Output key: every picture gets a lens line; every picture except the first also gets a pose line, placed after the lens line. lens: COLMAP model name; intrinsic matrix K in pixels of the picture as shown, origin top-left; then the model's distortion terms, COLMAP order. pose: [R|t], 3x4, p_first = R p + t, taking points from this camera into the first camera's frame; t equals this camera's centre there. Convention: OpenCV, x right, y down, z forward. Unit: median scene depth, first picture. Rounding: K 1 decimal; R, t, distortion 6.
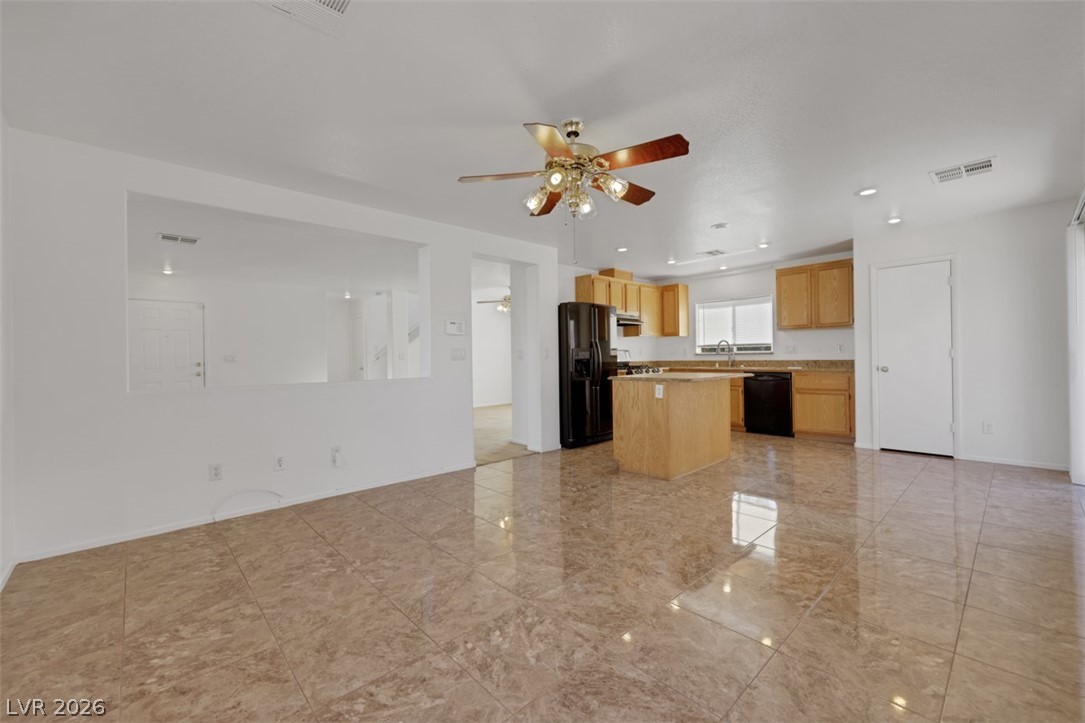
lens RADIAL K [[438.0, 0, 534.5], [0, 438.0, 358.6], [0, 0, 1]] dist [-0.000324, 0.000062]
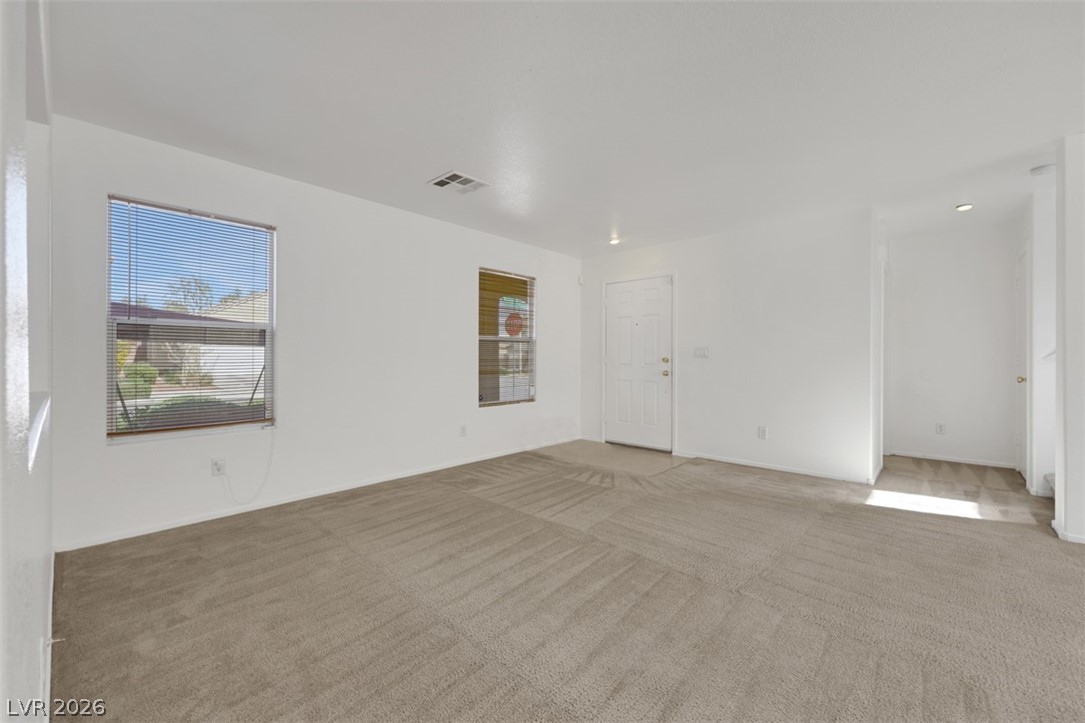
lens RADIAL K [[447.1, 0, 540.0], [0, 447.1, 359.7], [0, 0, 1]] dist [-0.001461, 0.000097]
pose [[0.113059, 0.023500, -0.993310, -0.091565], [-0.006827, 0.999715, 0.022874, -0.001226], [0.993565, 0.004195, 0.113188, 0.955924]]
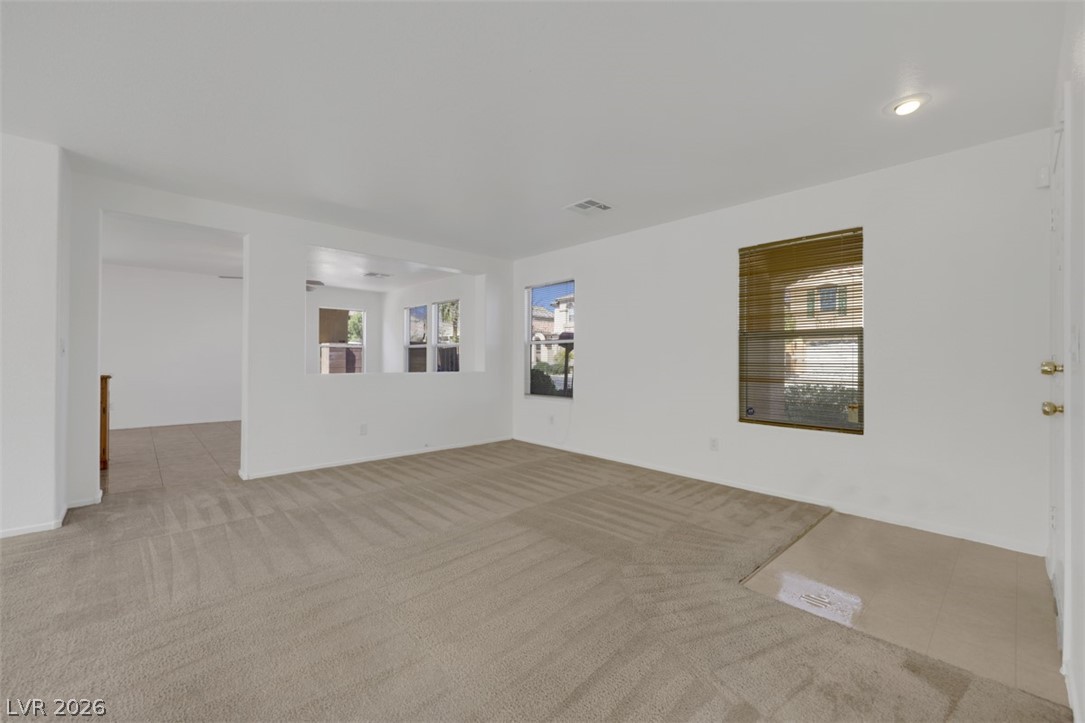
lens RADIAL K [[447.1, 0, 540.0], [0, 447.1, 359.7], [0, 0, 1]] dist [-0.001461, 0.000097]
pose [[-0.999787, 0.014386, -0.014765, -0.687816], [0.014276, 0.999870, 0.007517, 0.005359], [0.014871, 0.007305, -0.999863, 1.689738]]
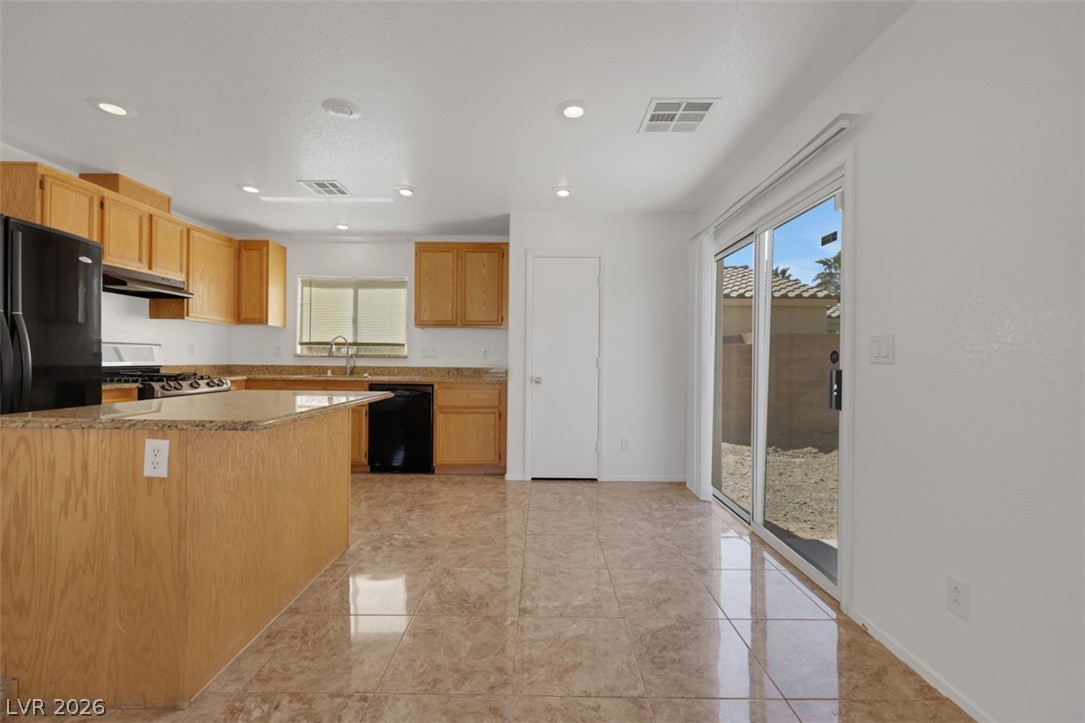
lens RADIAL K [[447.1, 0, 540.0], [0, 447.1, 359.7], [0, 0, 1]] dist [-0.001461, 0.000097]
pose [[0.671958, 0.022669, 0.740242, 0.163600], [-0.019706, 0.999725, -0.012727, -0.003505], [-0.740327, -0.006035, 0.672220, 0.389333]]
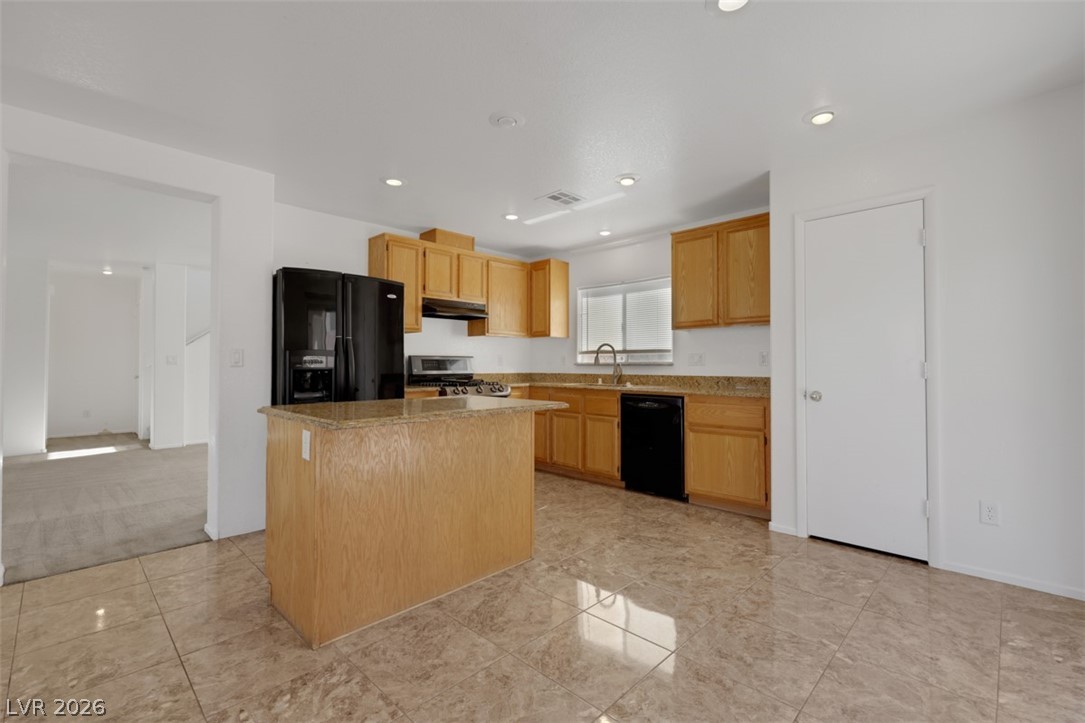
lens RADIAL K [[479.8, 0, 540.0], [0, 479.8, 358.1], [0, 0, 1]] dist [-0.000997, 0.000019]
pose [[0.997983, 0.017350, 0.061057, 0.359155], [-0.016277, 0.999705, -0.018019, -0.007173], [-0.061352, 0.016989, 0.997972, 0.356032]]
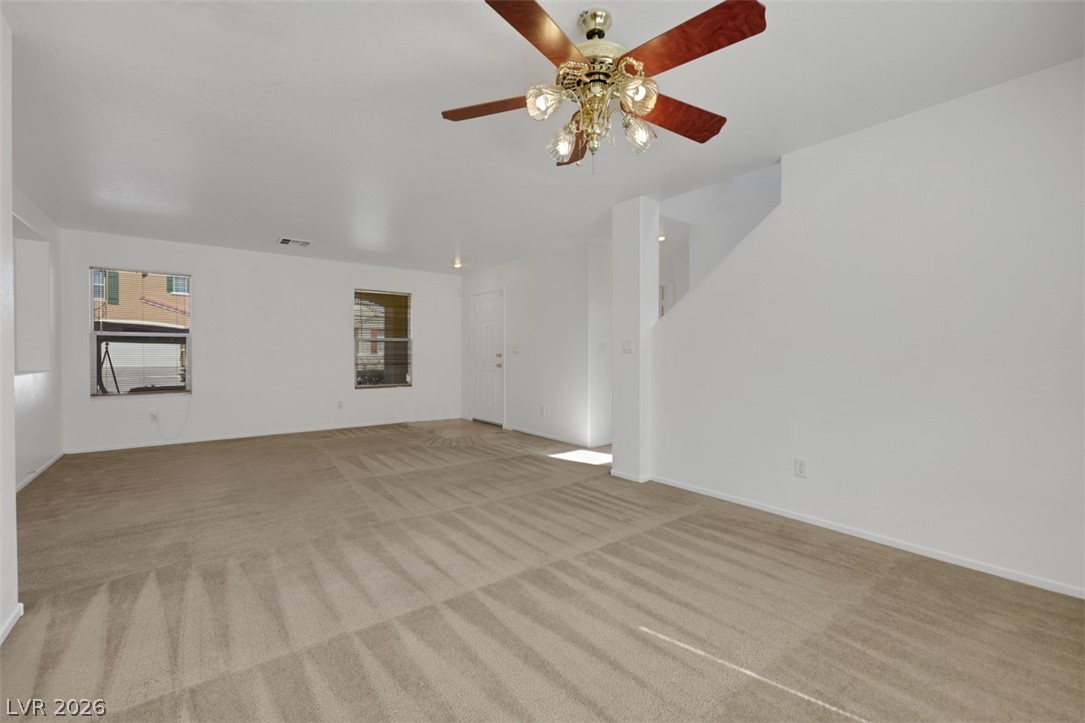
lens RADIAL K [[447.1, 0, 540.0], [0, 447.1, 359.7], [0, 0, 1]] dist [-0.001461, 0.000097]
pose [[-0.058366, 0.029639, -0.997855, 0.242752], [-0.004481, 0.999541, 0.029951, -0.006650], [0.998285, 0.006219, -0.058206, 1.557775]]
